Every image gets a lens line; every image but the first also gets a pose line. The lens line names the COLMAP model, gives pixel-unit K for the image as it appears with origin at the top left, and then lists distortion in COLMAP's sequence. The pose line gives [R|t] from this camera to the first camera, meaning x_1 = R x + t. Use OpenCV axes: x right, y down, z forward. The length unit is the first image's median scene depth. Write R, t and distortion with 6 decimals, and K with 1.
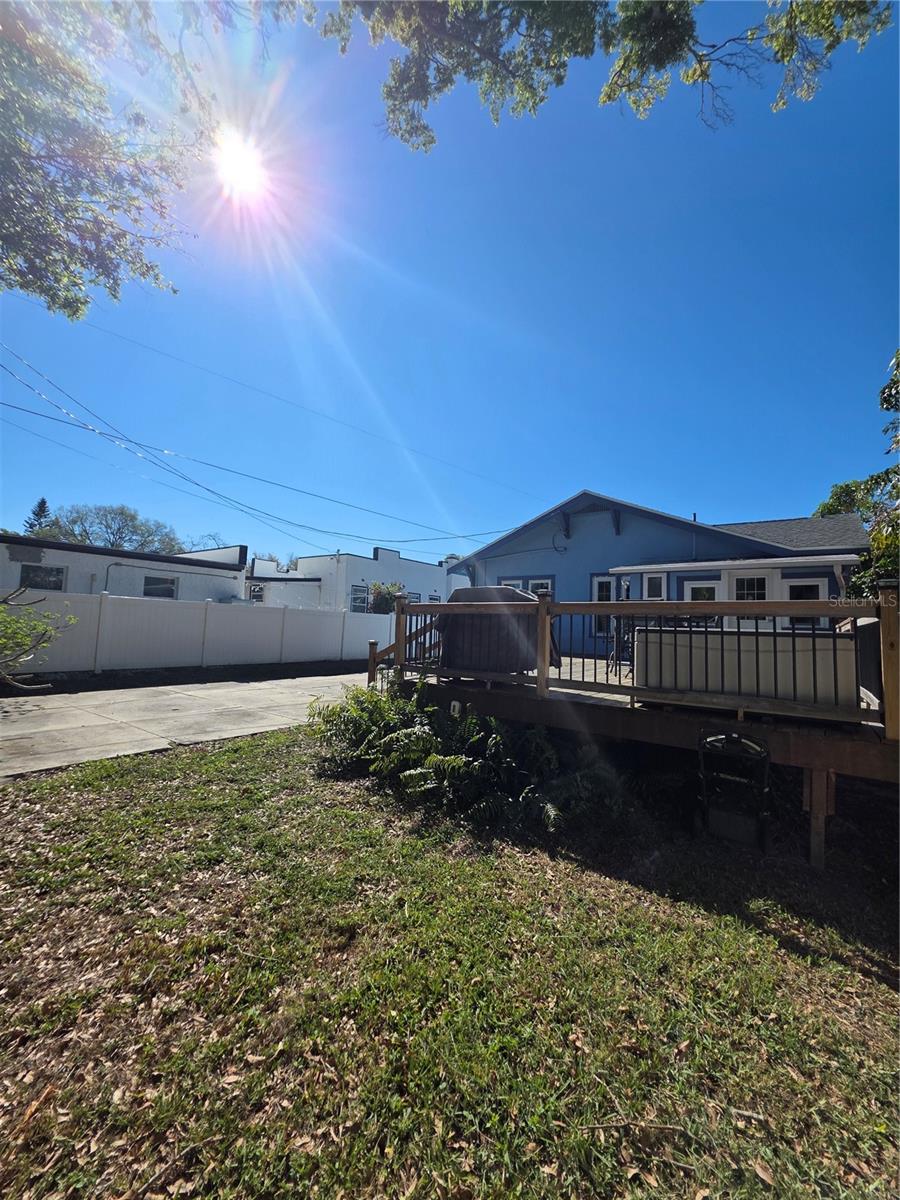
lens RADIAL K [[479.9, 0, 450.1], [0, 479.9, 594.7], [0, 0, 1]] dist [0.005956, -0.000868]
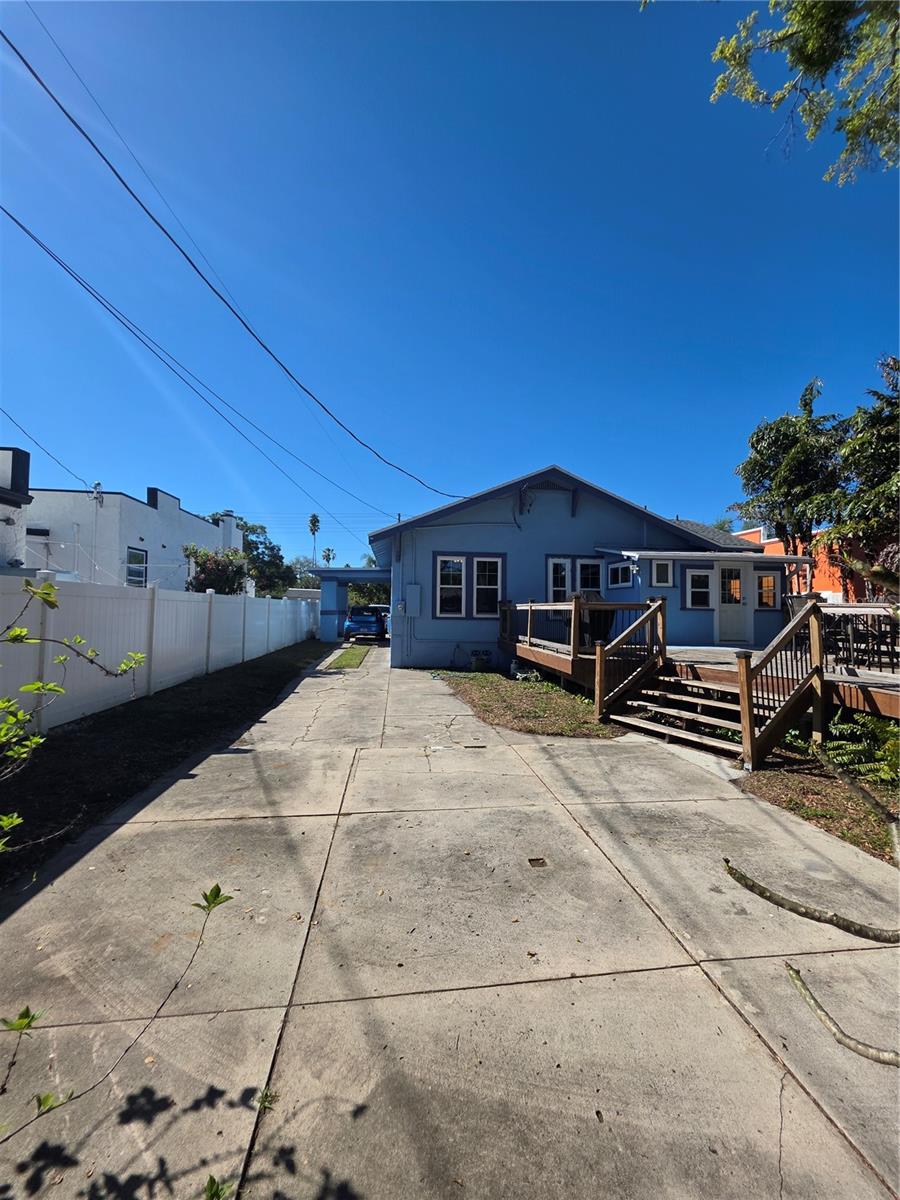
lens RADIAL K [[479.9, 0, 453.6], [0, 479.9, 600.6], [0, 0, 1]] dist [0.005956, -0.000868]
pose [[0.719454, -0.017376, 0.694323, -0.513323], [-0.032774, 0.997724, 0.058929, -0.001839], [-0.693767, -0.065152, 0.717247, 0.437686]]
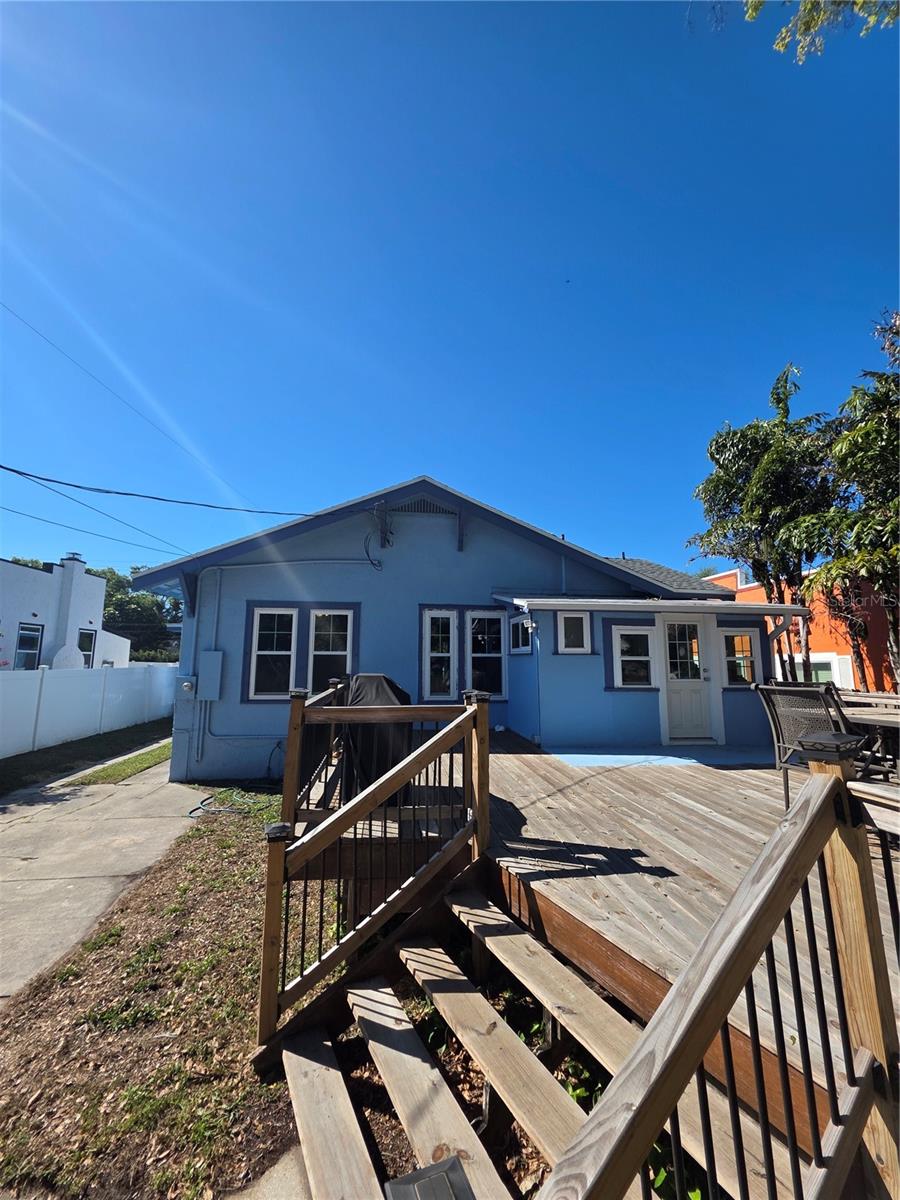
lens RADIAL K [[479.9, 0, 452.2], [0, 479.9, 601.6], [0, 0, 1]] dist [0.005956, -0.000868]
pose [[0.714725, 0.052443, 0.697436, -0.136975], [-0.026368, 0.998496, -0.048060, -0.017098], [-0.698908, 0.015959, 0.715034, 0.502338]]
